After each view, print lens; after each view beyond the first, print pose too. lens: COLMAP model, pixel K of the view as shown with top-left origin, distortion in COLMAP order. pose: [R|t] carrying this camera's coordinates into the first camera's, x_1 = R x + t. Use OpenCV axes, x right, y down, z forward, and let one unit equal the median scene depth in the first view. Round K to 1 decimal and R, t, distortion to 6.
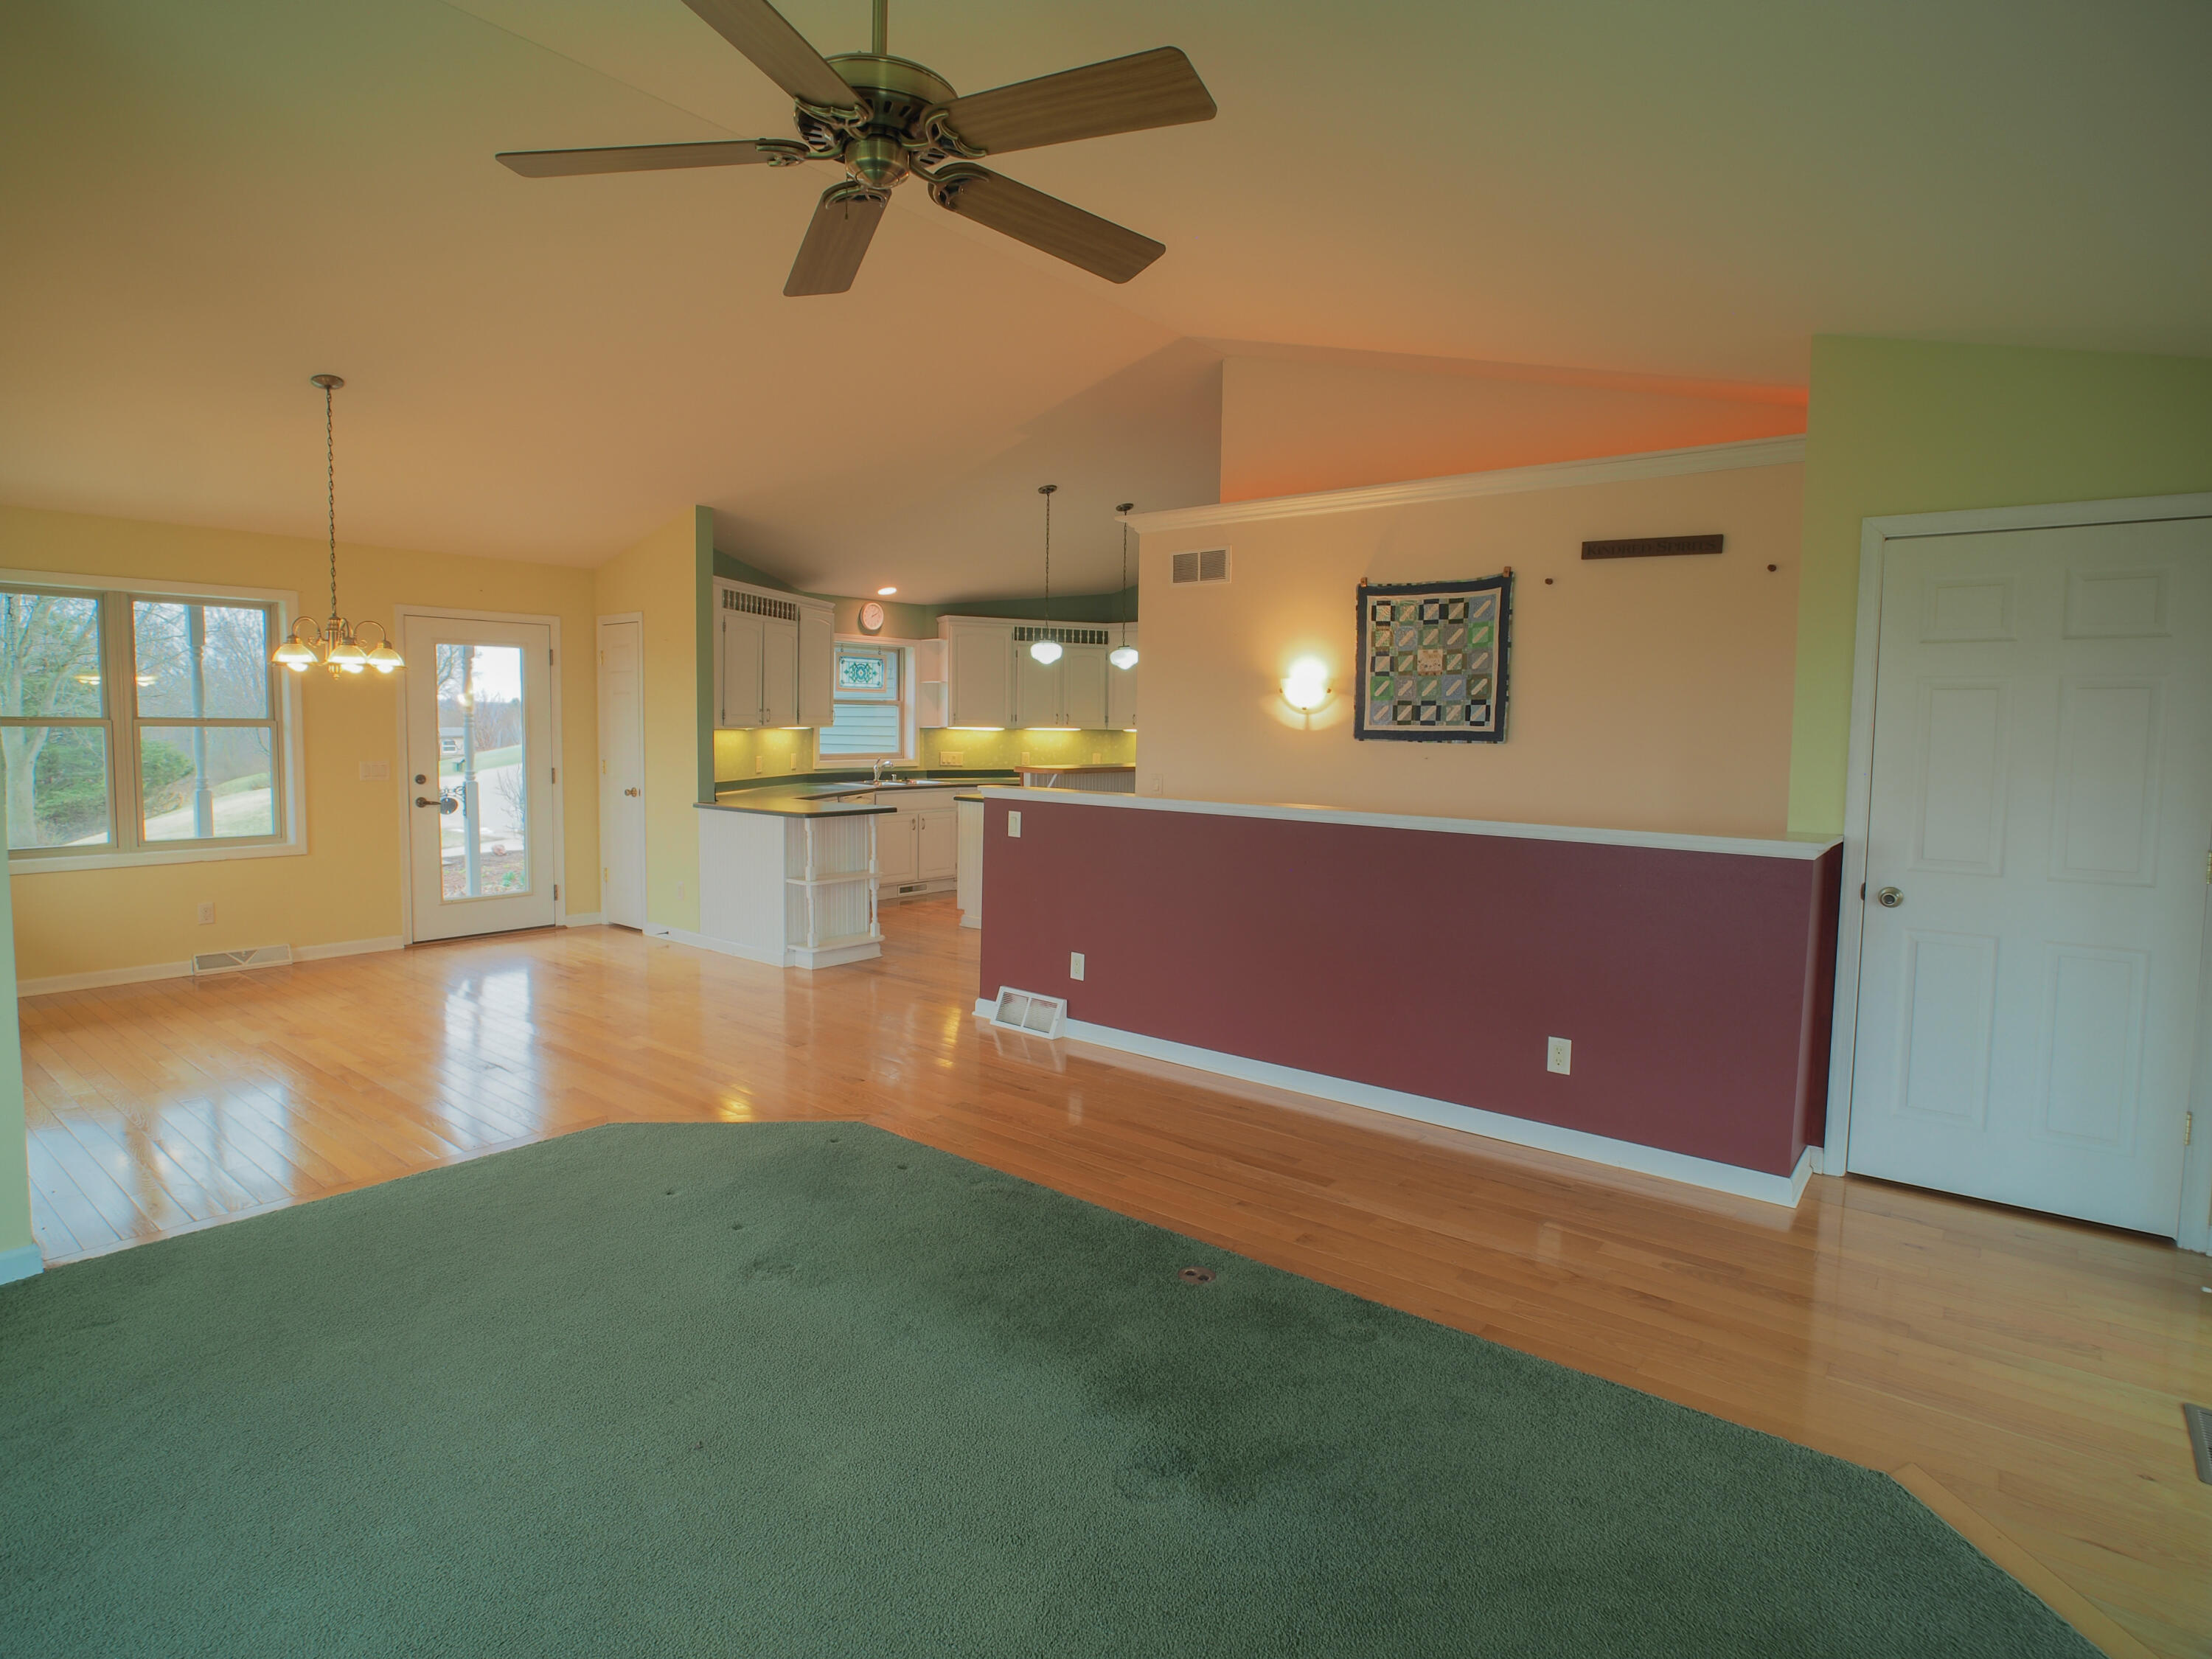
lens RADIAL K [[1180.6, 0, 1084.1], [0, 1180.6, 808.8], [0, 0, 1]] dist [-0.031101, 0.008480]
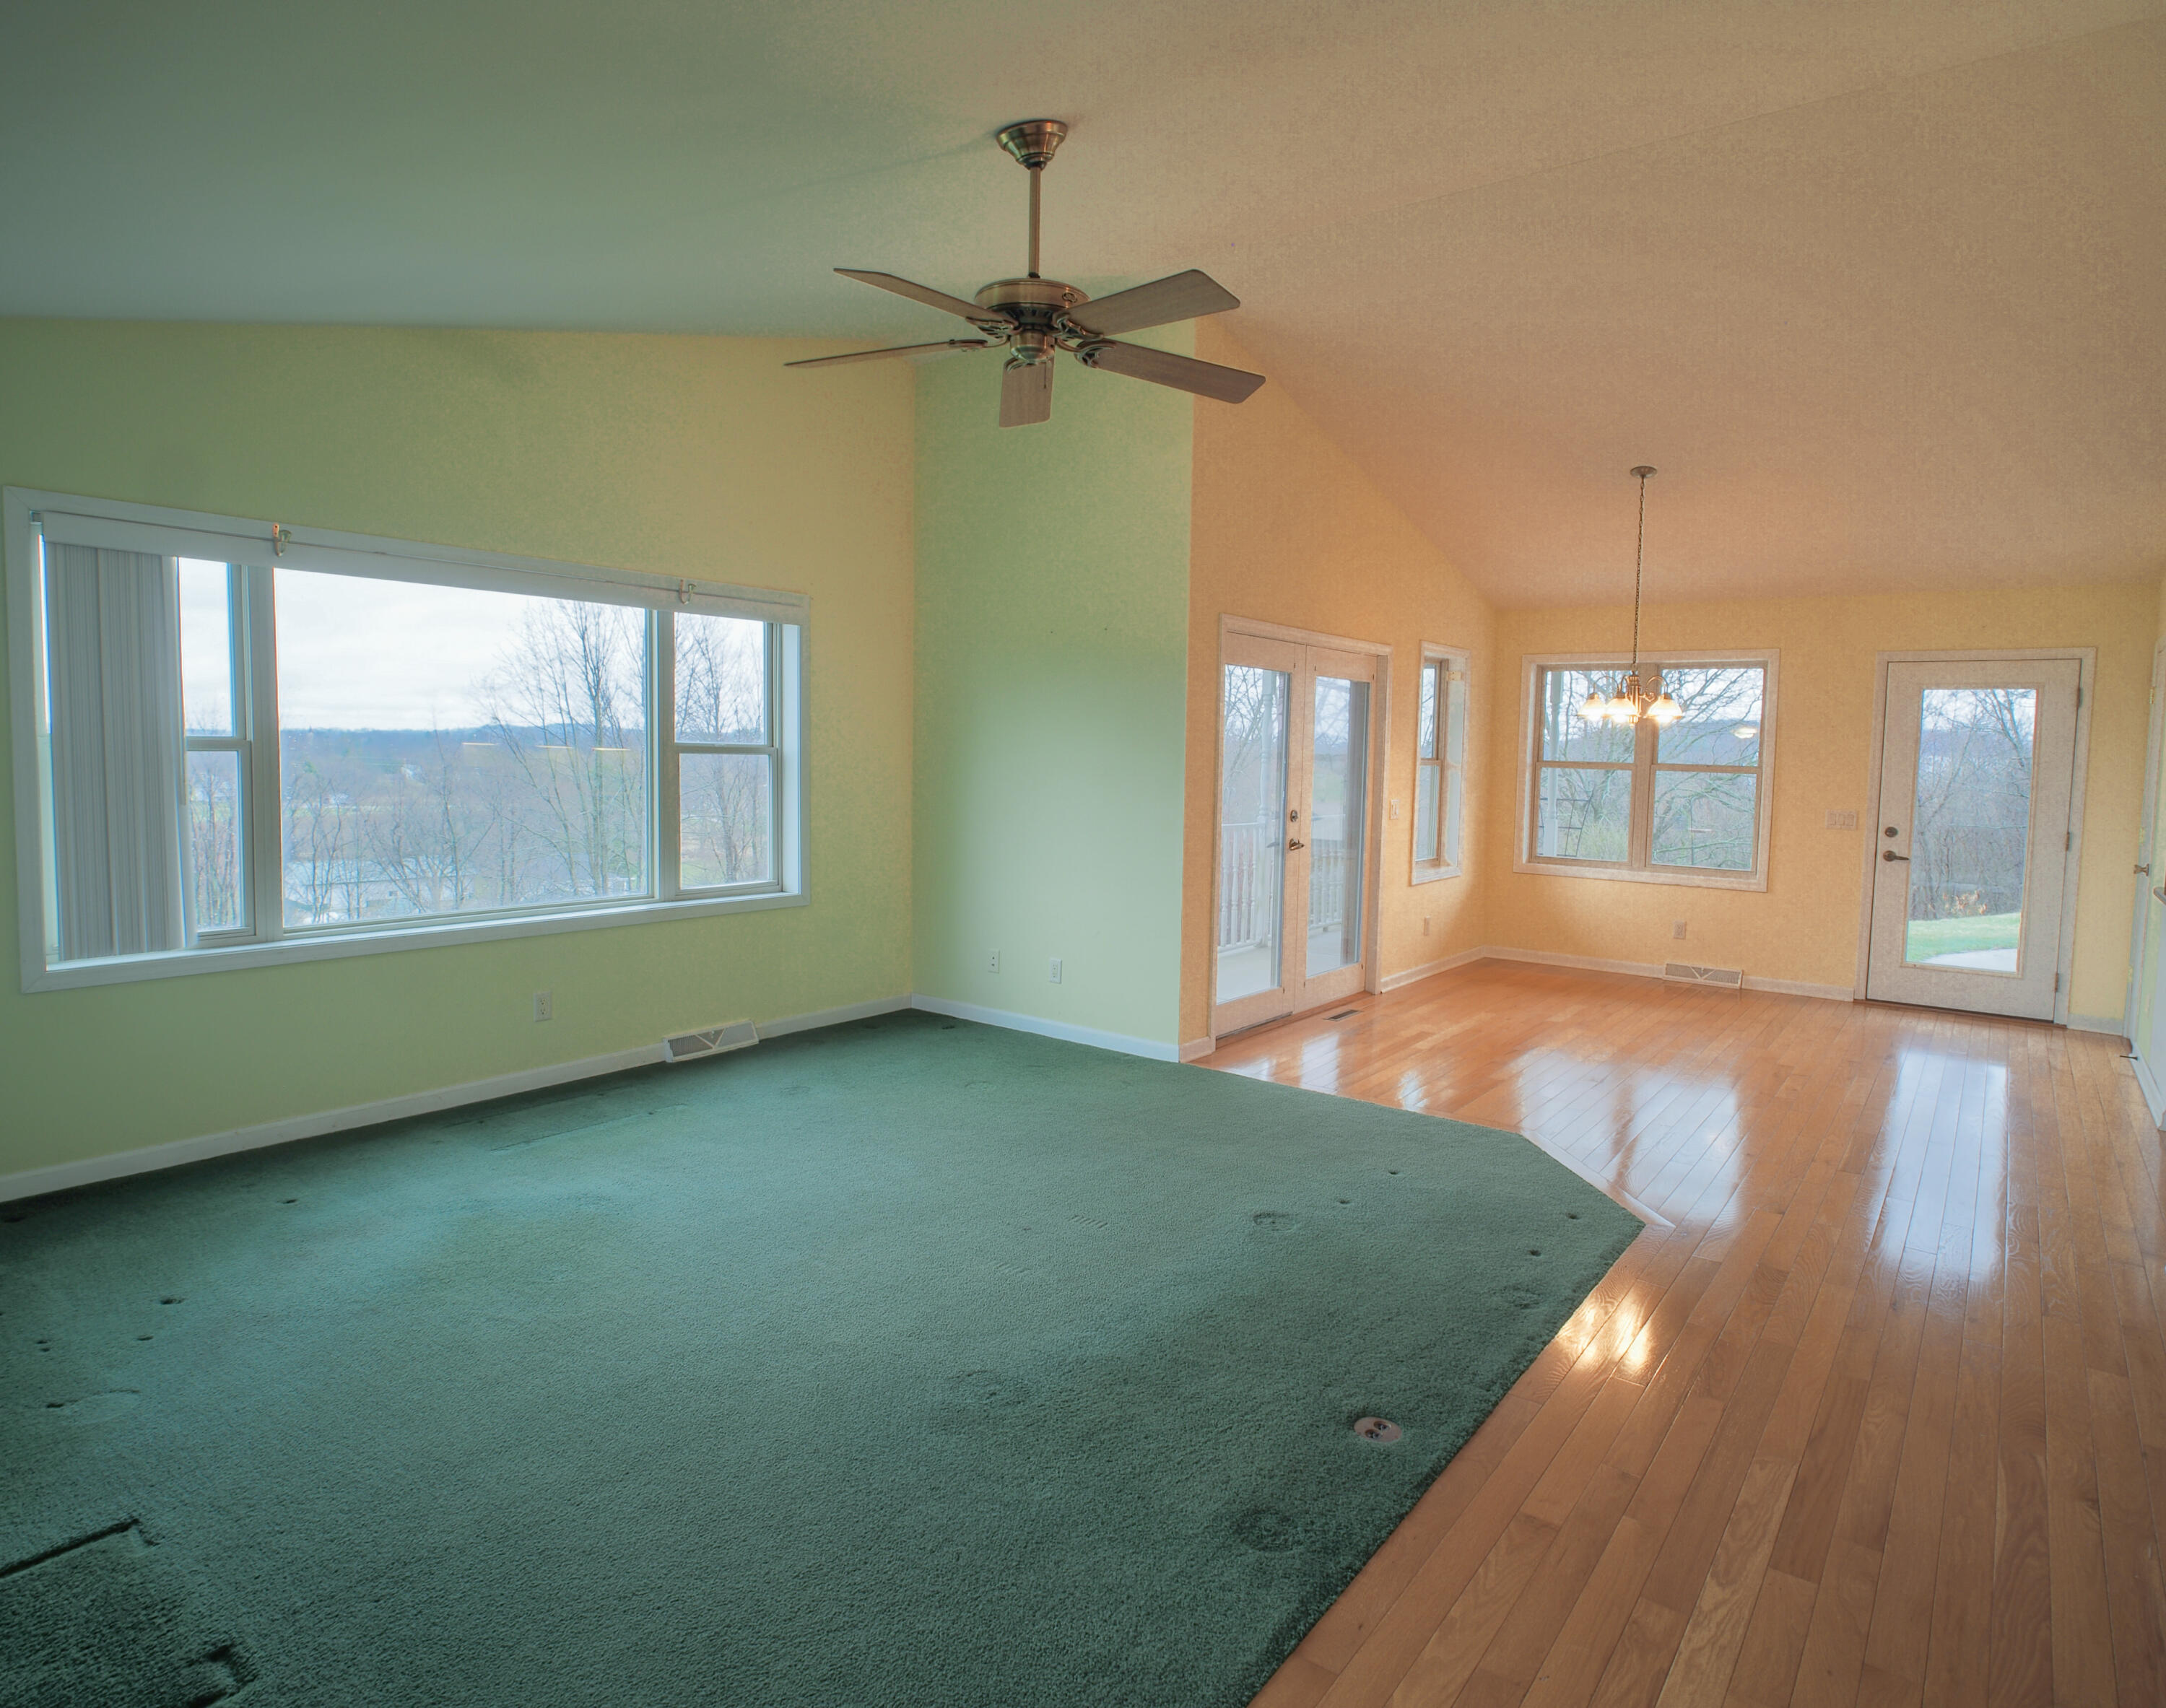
lens RADIAL K [[1210.9, 0, 1110.9], [0, 1210.9, 826.0], [0, 0, 1]] dist [-0.026206, 0.002507]
pose [[0.043767, 0.055653, -0.997490, 0.487115], [-0.096290, 0.994034, 0.051235, -0.024098], [0.994391, 0.093806, 0.048865, 0.398691]]
